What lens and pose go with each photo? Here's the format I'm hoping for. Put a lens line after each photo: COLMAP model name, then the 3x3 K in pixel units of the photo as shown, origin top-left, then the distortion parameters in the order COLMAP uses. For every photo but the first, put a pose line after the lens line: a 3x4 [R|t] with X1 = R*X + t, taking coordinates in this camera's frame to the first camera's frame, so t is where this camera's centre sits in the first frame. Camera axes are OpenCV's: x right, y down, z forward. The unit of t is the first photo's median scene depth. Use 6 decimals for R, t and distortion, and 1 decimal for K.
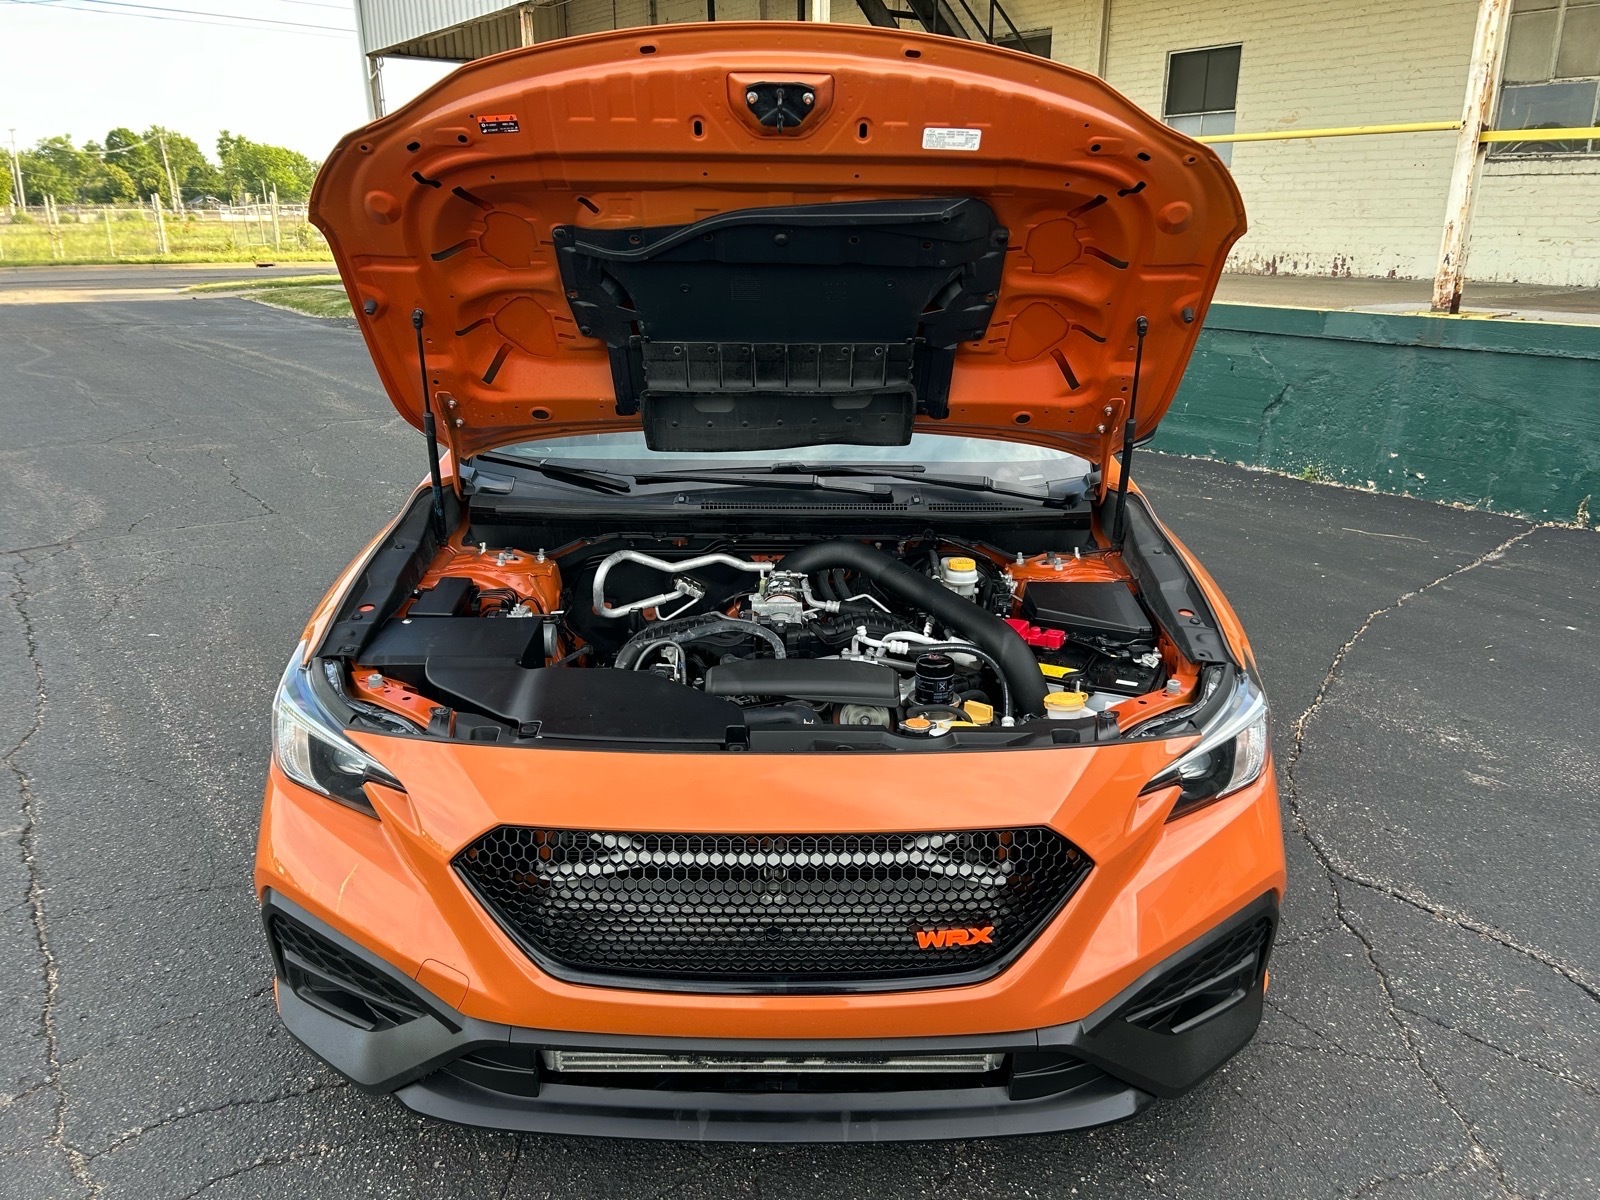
lens RADIAL K [[1214.4, 0, 817.5], [0, 1214.4, 604.4], [0, 0, 1]] dist [0.063867, -0.075639]
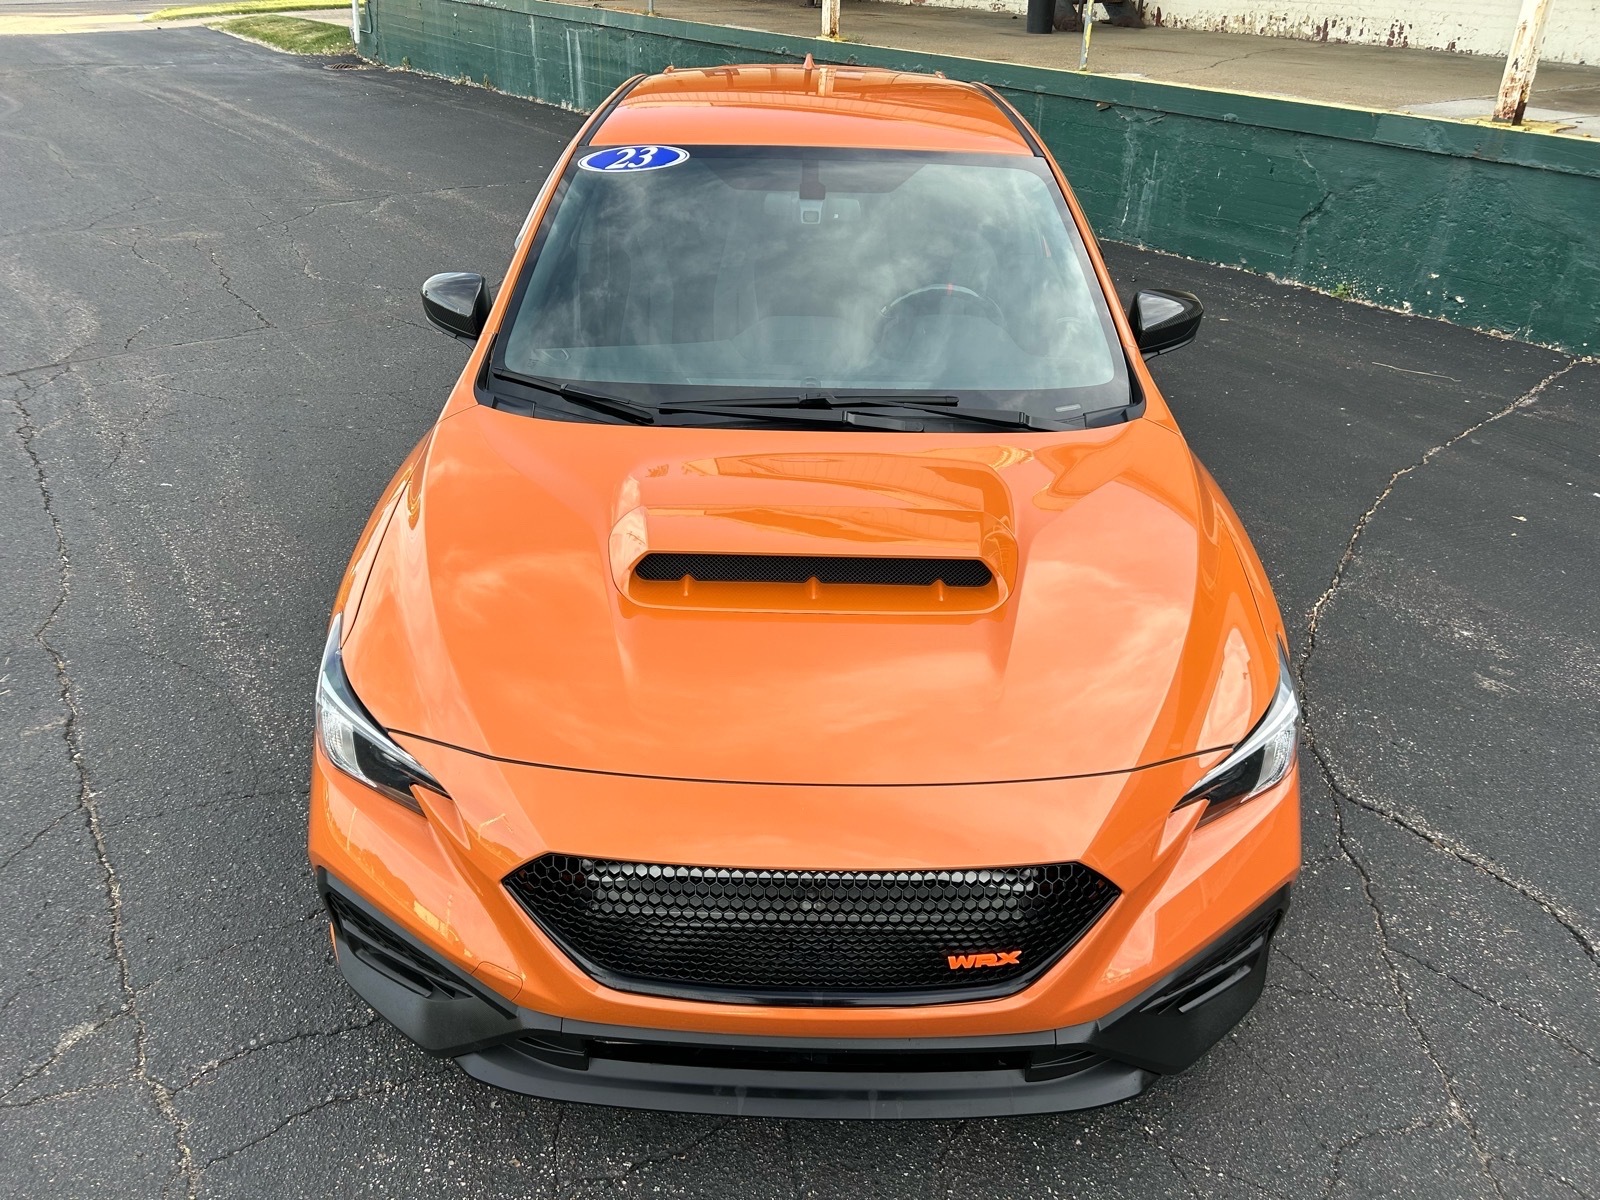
lens RADIAL K [[1214.4, 0, 800.4], [0, 1214.4, 597.9], [0, 0, 1]] dist [0.063867, -0.075639]
pose [[0.999819, 0.016779, -0.009011, -0.021546], [-0.014651, 0.979891, 0.198994, -0.126316], [0.012168, -0.198826, 0.979959, 0.016349]]
